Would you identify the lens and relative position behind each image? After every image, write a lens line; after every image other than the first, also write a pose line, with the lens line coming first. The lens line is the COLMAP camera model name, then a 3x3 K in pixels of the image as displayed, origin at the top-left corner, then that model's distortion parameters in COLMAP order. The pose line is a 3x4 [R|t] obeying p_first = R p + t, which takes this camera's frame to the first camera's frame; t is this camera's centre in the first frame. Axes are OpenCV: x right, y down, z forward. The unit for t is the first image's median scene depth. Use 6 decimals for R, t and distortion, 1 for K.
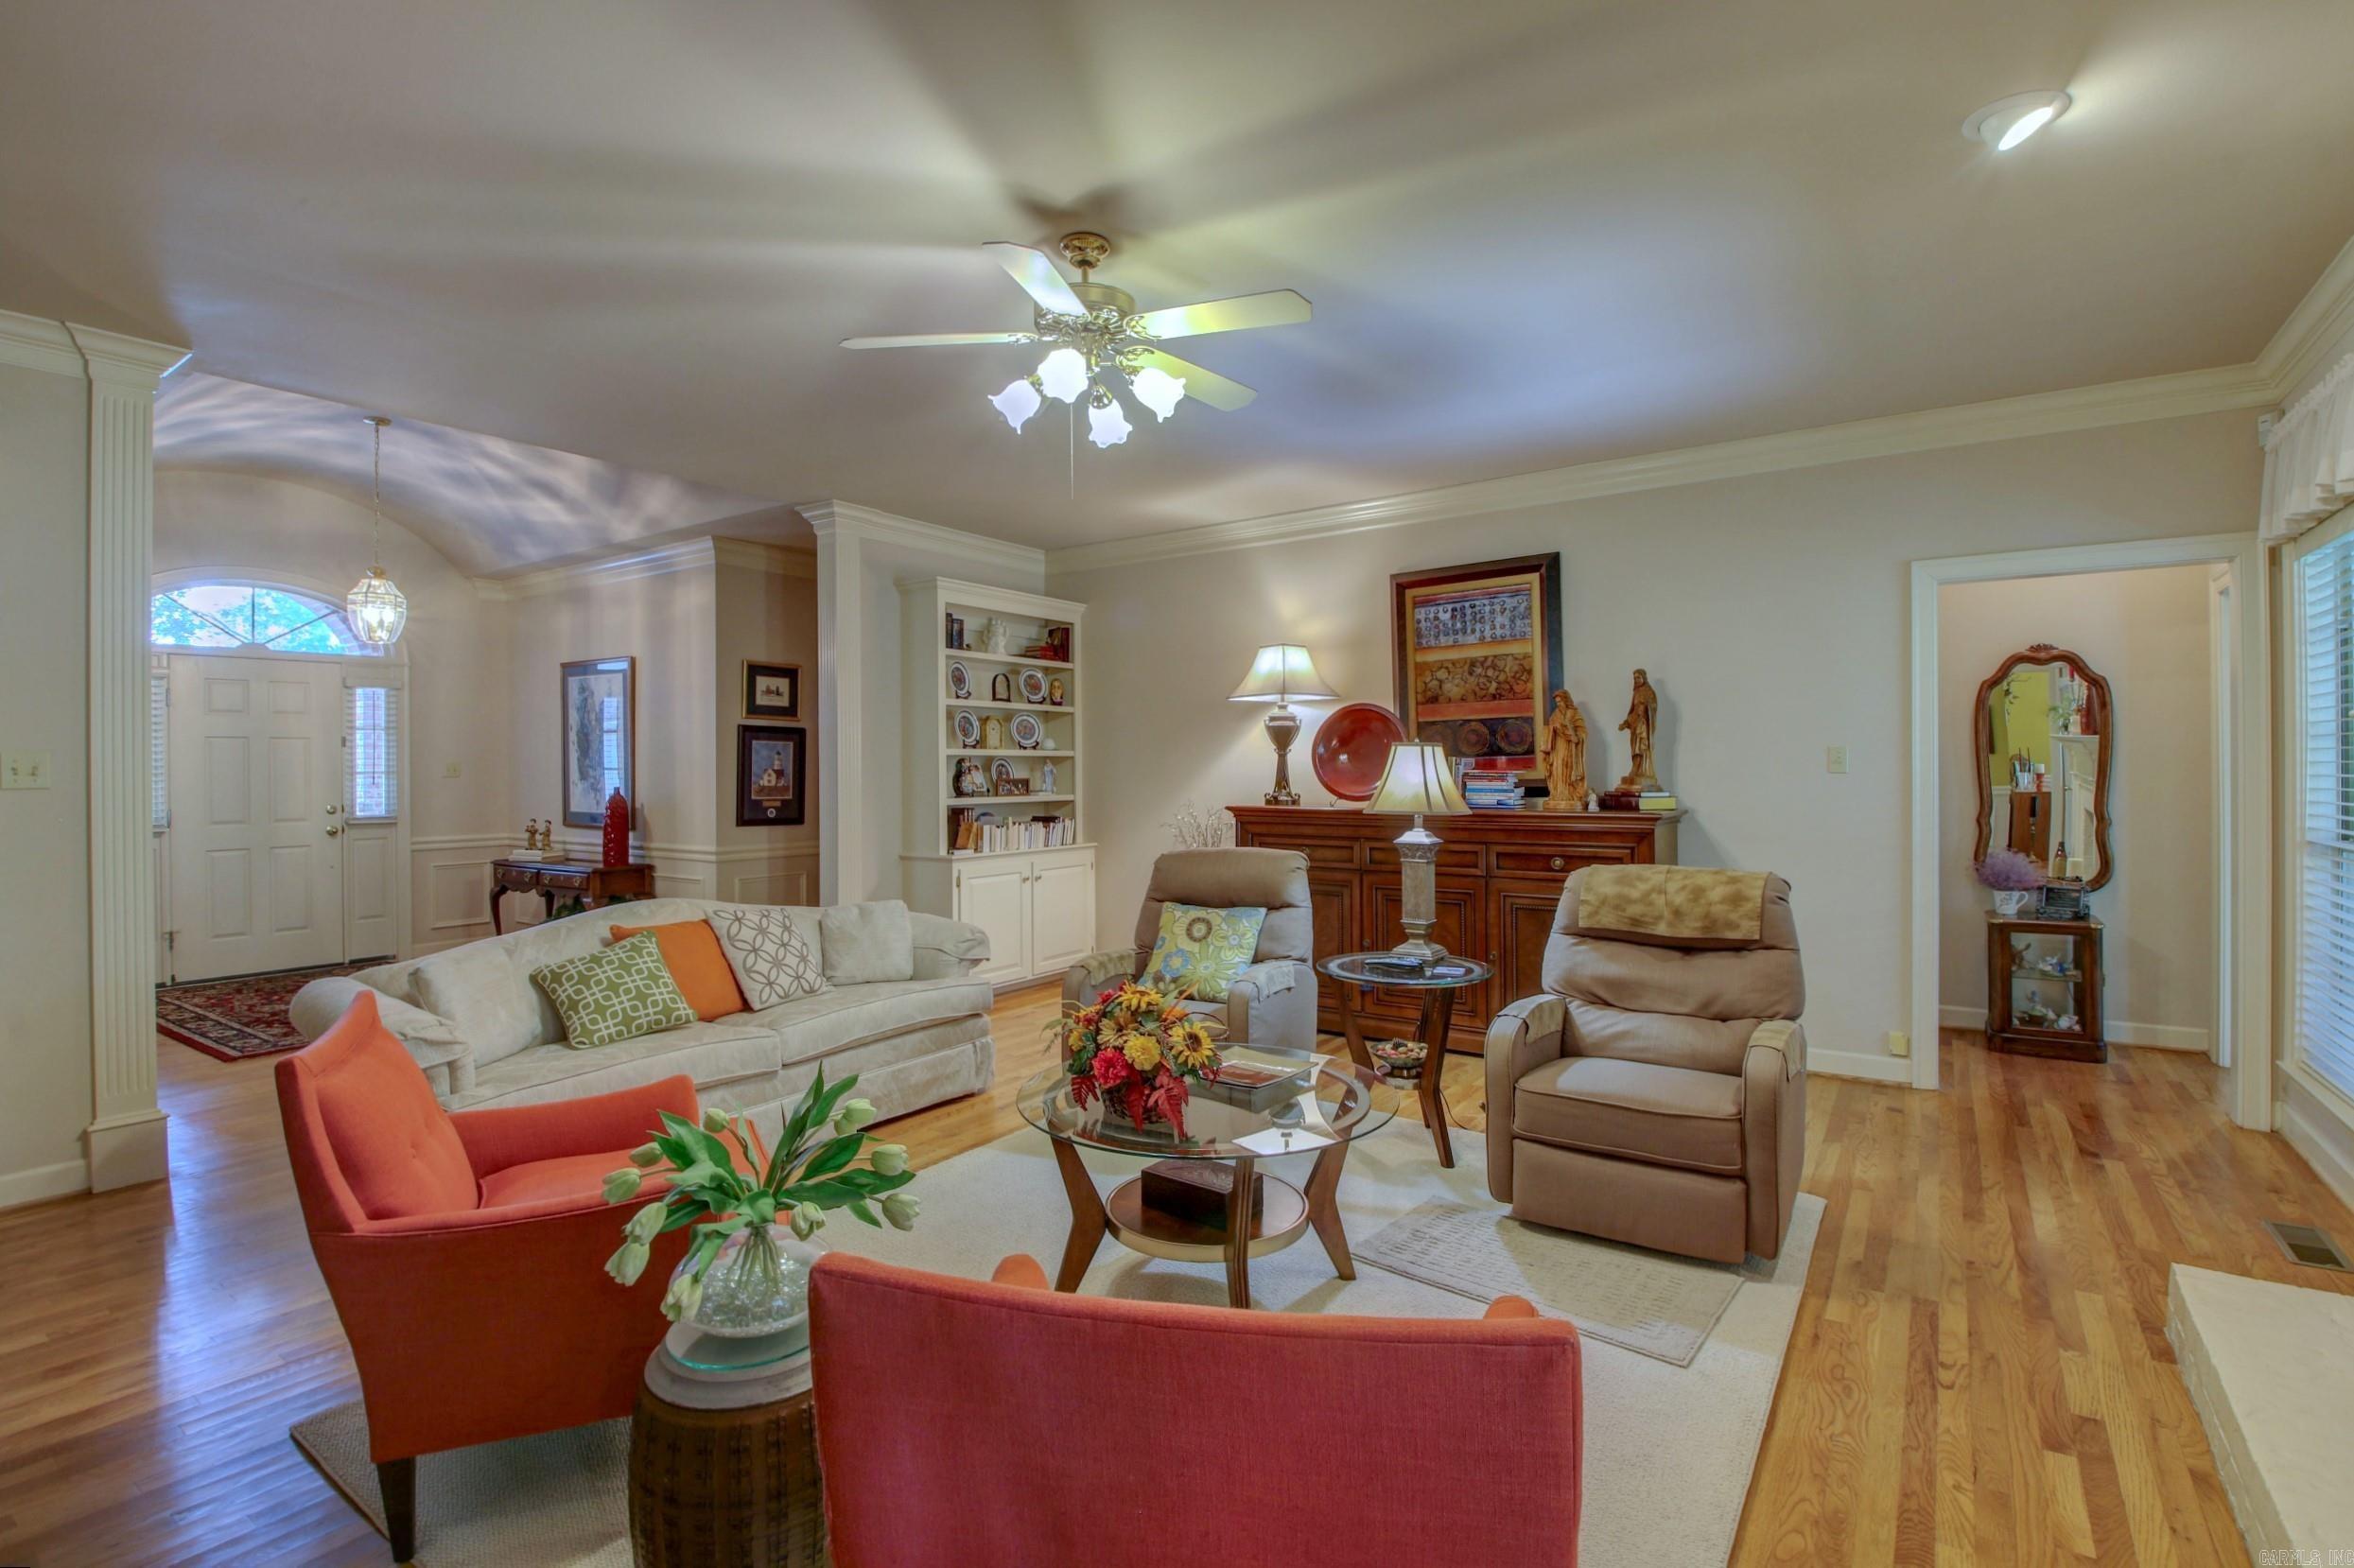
lens RADIAL K [[1094.3, 0, 1177.0], [0, 1094.3, 784.0], [0, 0, 1]] dist [-0.020933, -0.000186]
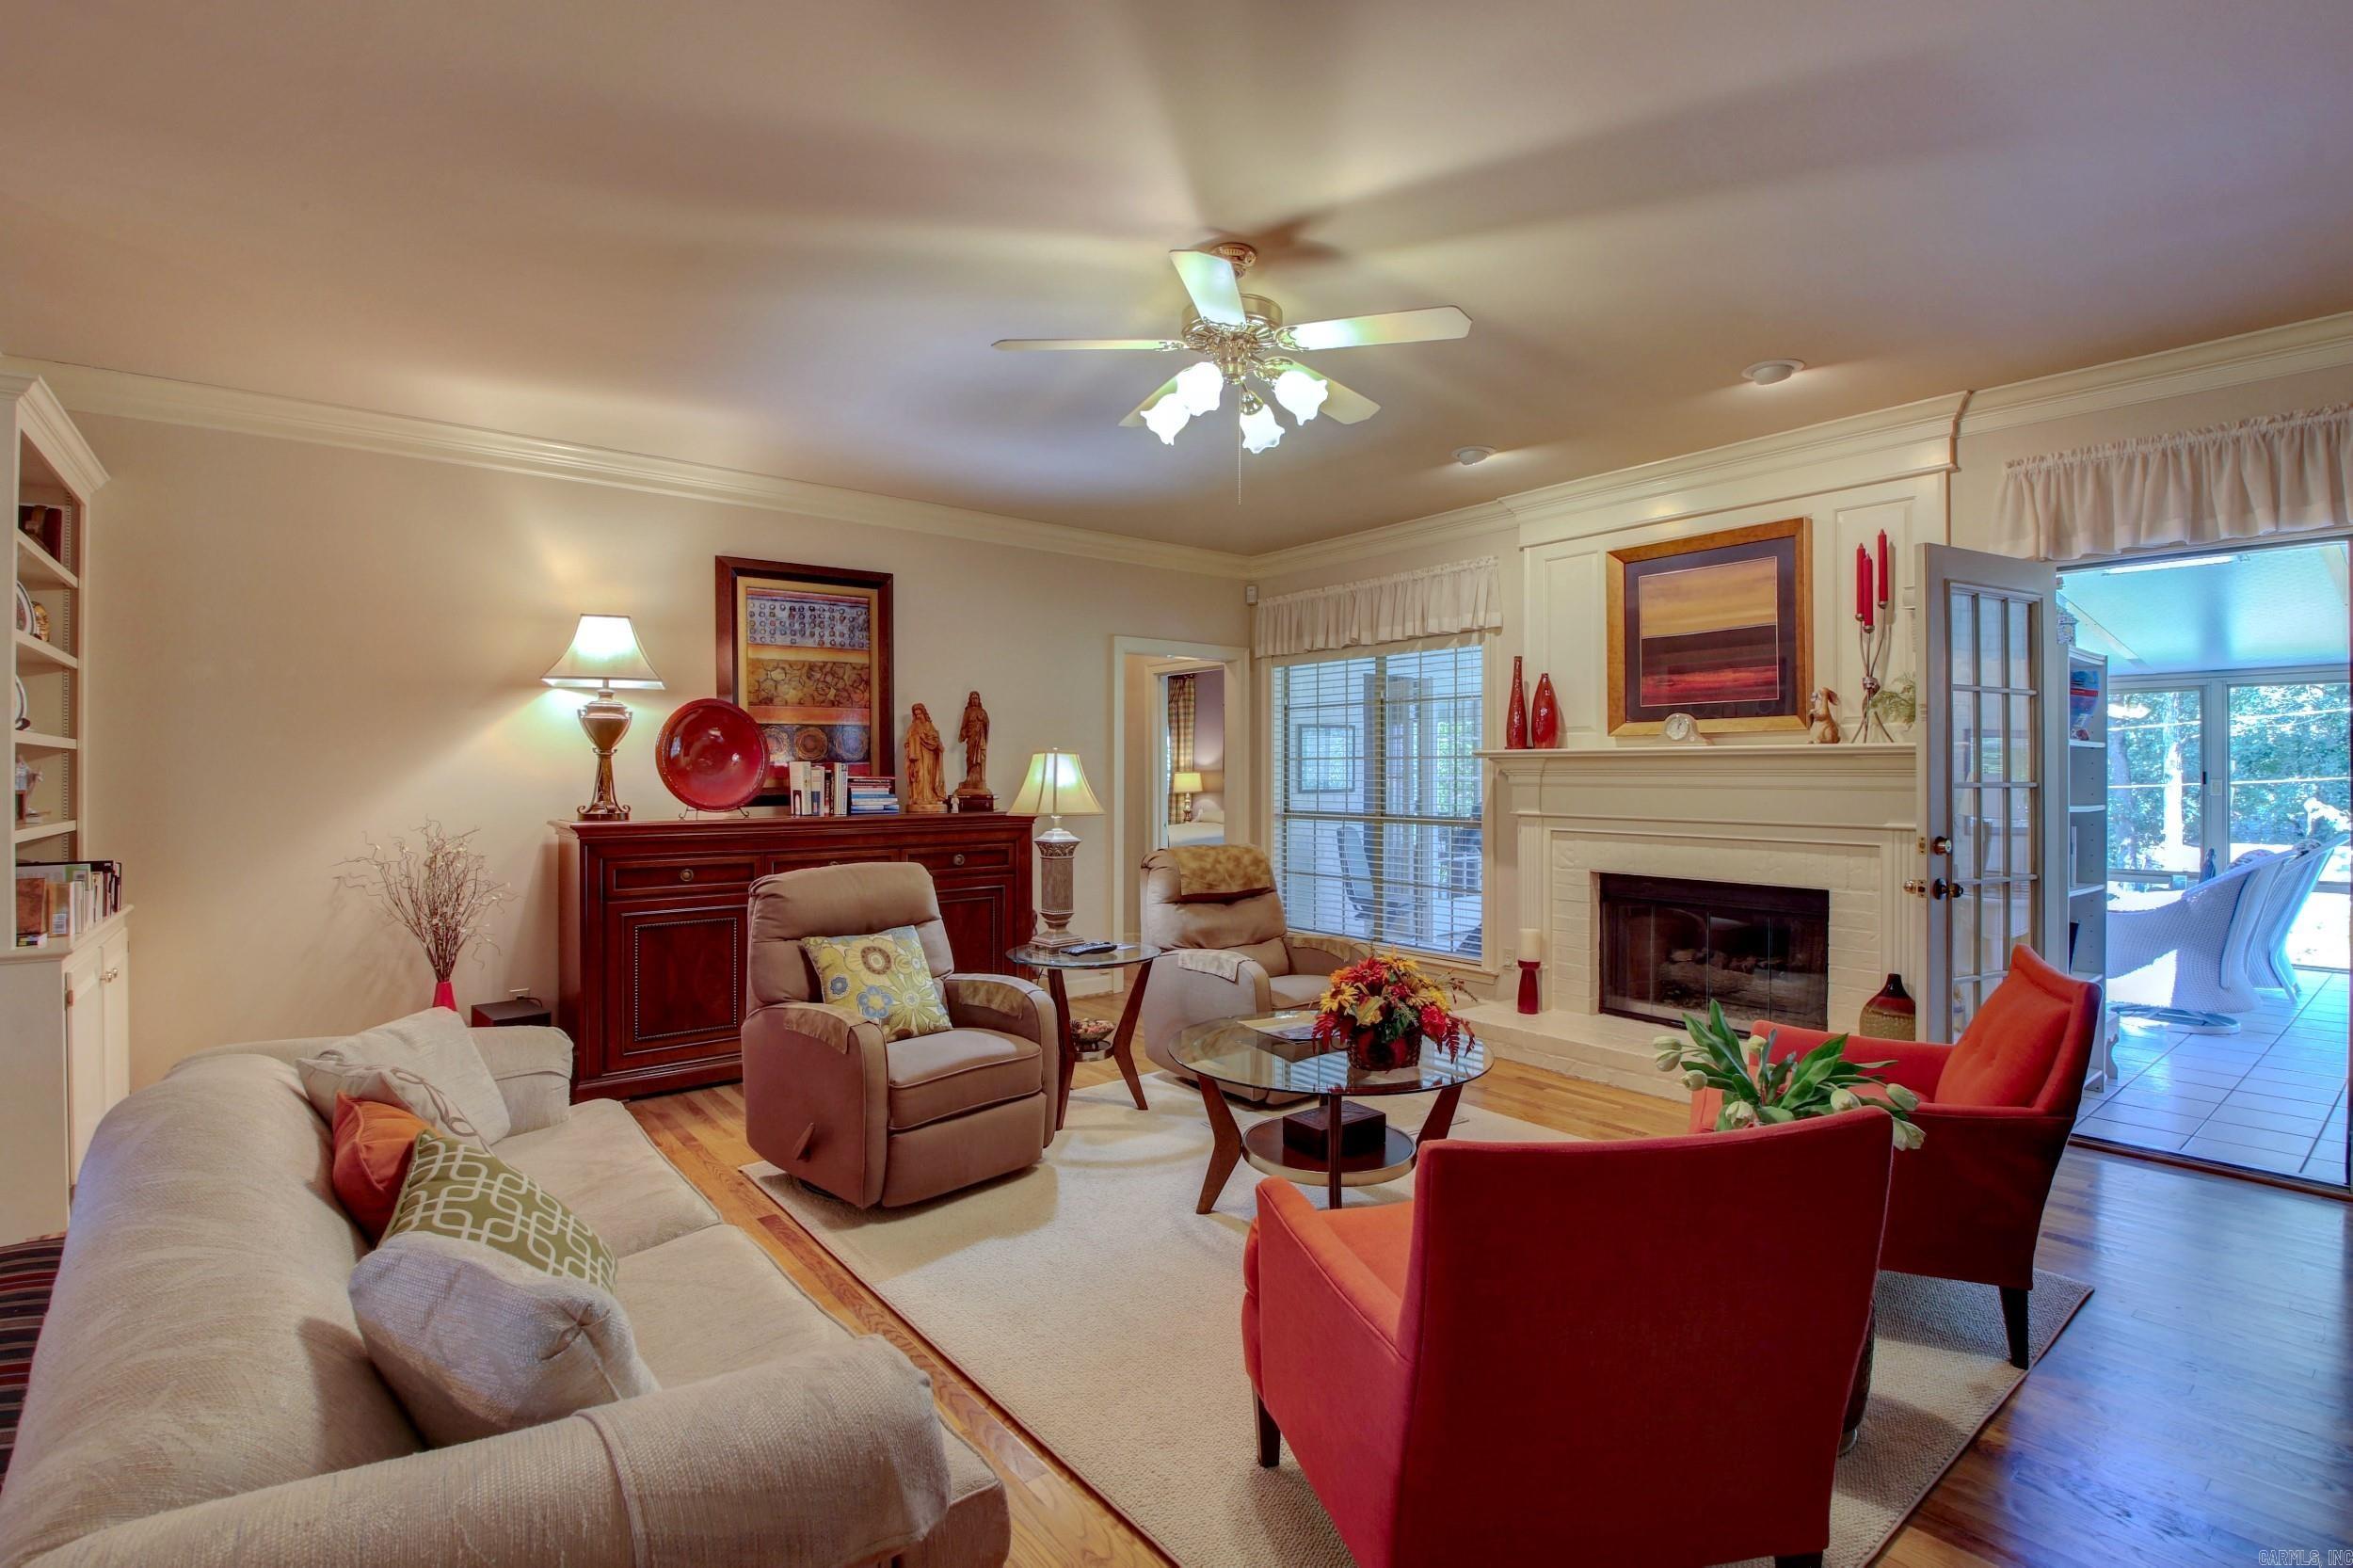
lens RADIAL K [[1086.0, 0, 1175.7], [0, 1086.0, 768.4], [0, 0, 1]] dist [0.020621, -0.034445]
pose [[0.277897, 0.009959, 0.960559, -0.583195], [0.013188, 0.999812, -0.014182, -0.001756], [-0.960520, 0.016609, 0.277714, 0.423216]]
